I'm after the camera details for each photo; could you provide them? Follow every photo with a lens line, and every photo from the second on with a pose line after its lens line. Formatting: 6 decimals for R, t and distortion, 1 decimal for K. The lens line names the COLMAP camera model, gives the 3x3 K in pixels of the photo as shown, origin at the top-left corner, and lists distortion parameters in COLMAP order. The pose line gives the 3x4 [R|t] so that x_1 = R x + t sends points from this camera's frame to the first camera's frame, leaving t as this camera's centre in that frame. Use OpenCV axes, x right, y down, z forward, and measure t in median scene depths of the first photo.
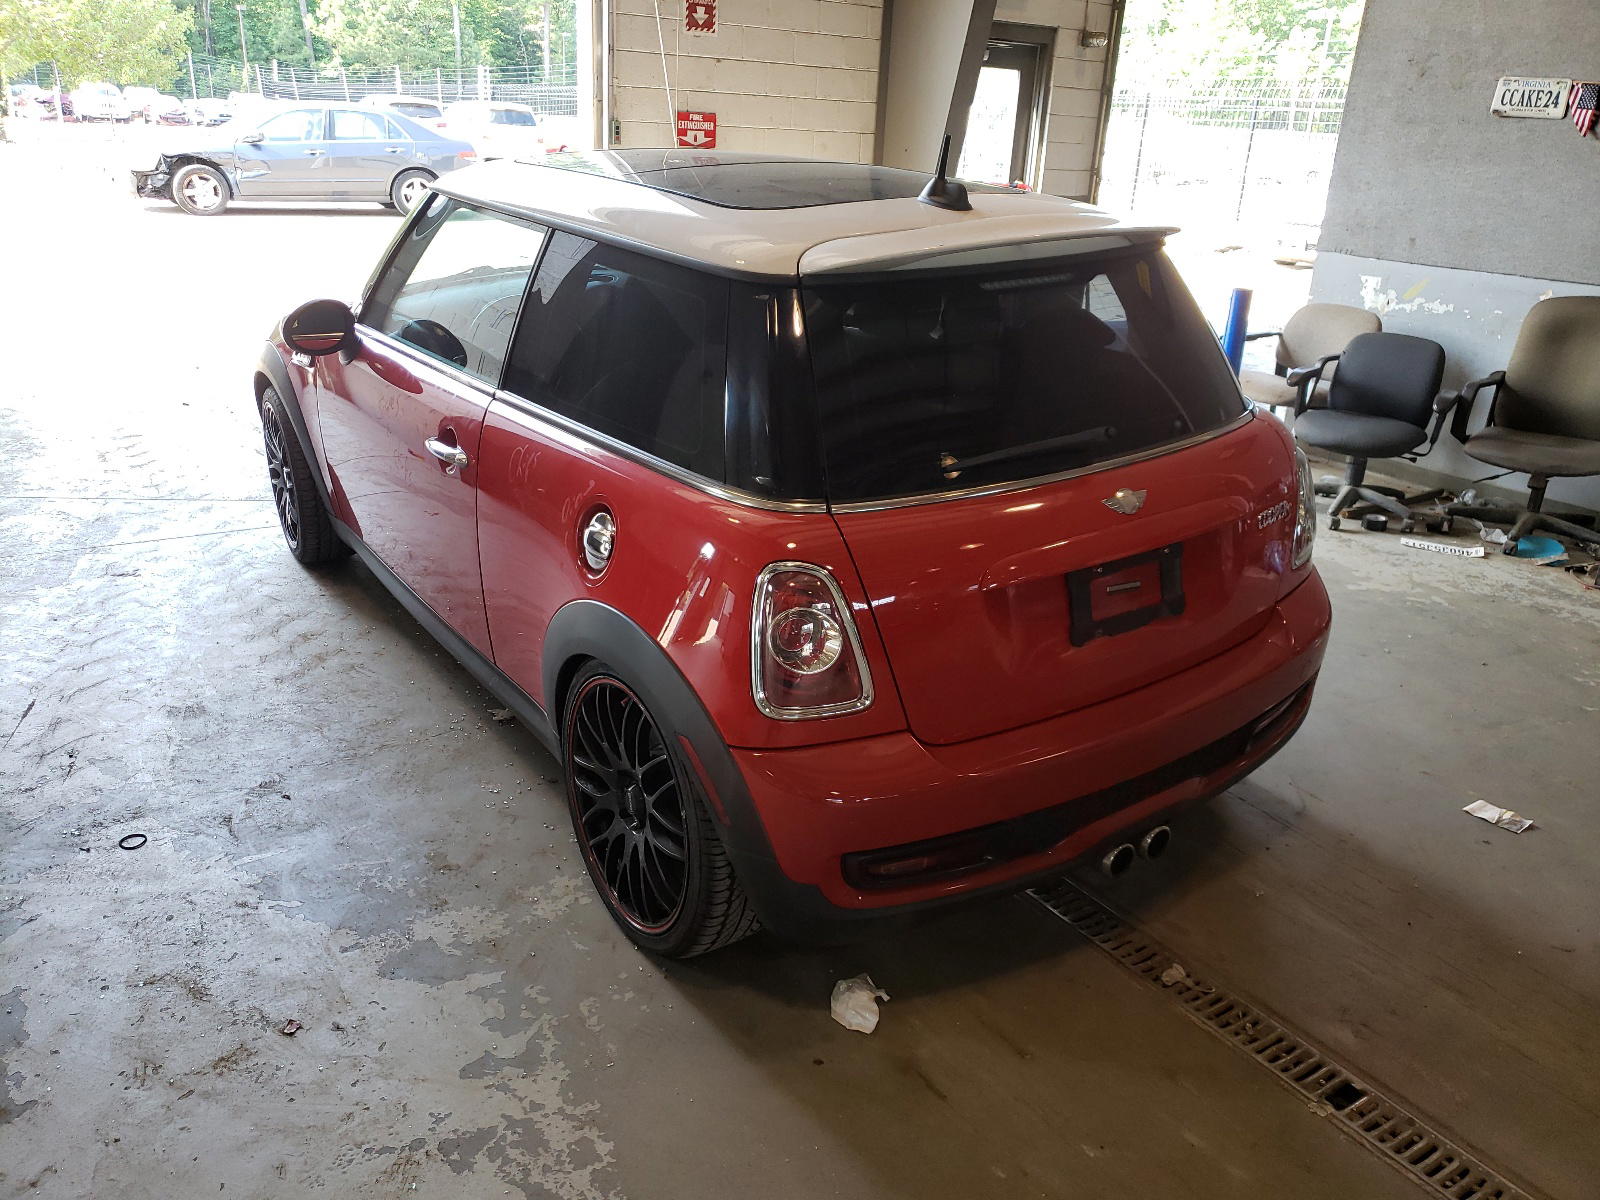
lens RADIAL K [[1204.6, 0, 796.7], [0, 1204.6, 605.3], [0, 0, 1]] dist [0.008132, -0.006817]
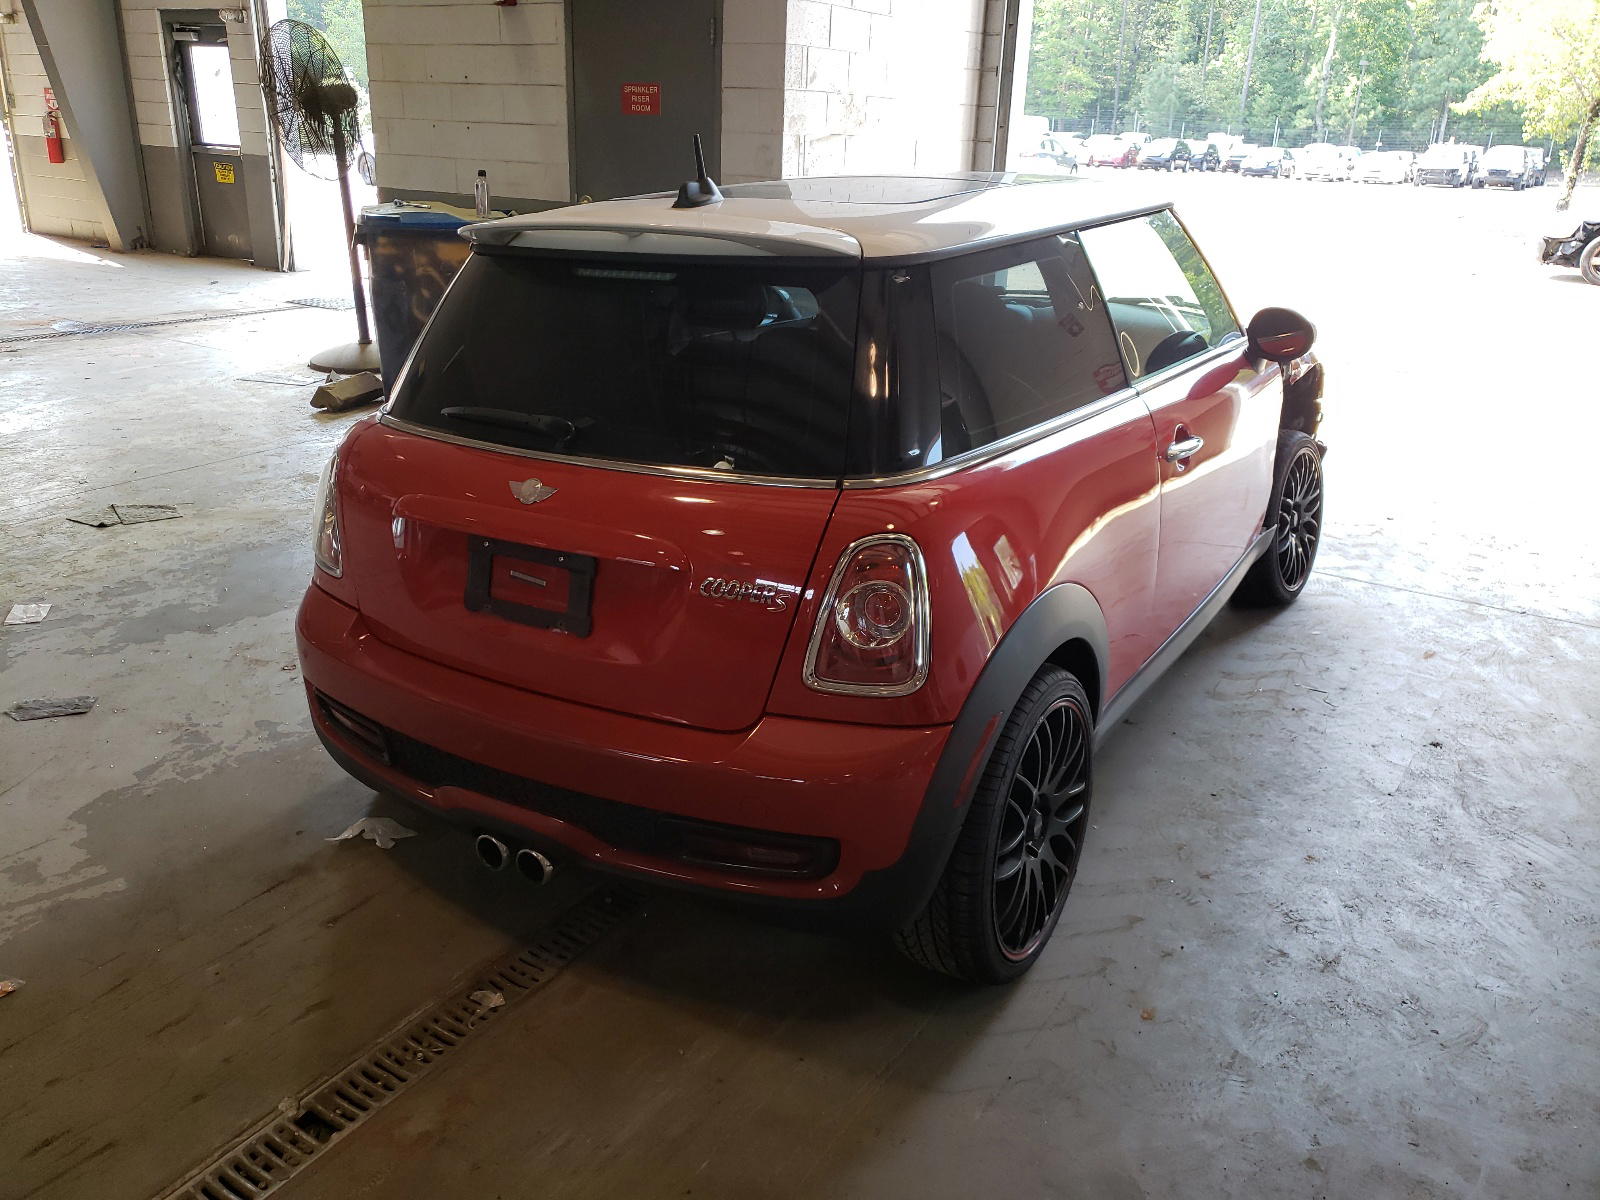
lens RADIAL K [[1204.6, 0, 801.5], [0, 1204.6, 603.8], [0, 0, 1]] dist [0.008132, -0.006817]
pose [[0.401206, 0.291782, -0.868272, 0.148806], [-0.341275, 0.927276, 0.153916, -0.027191], [0.850038, 0.234567, 0.471607, 0.090416]]
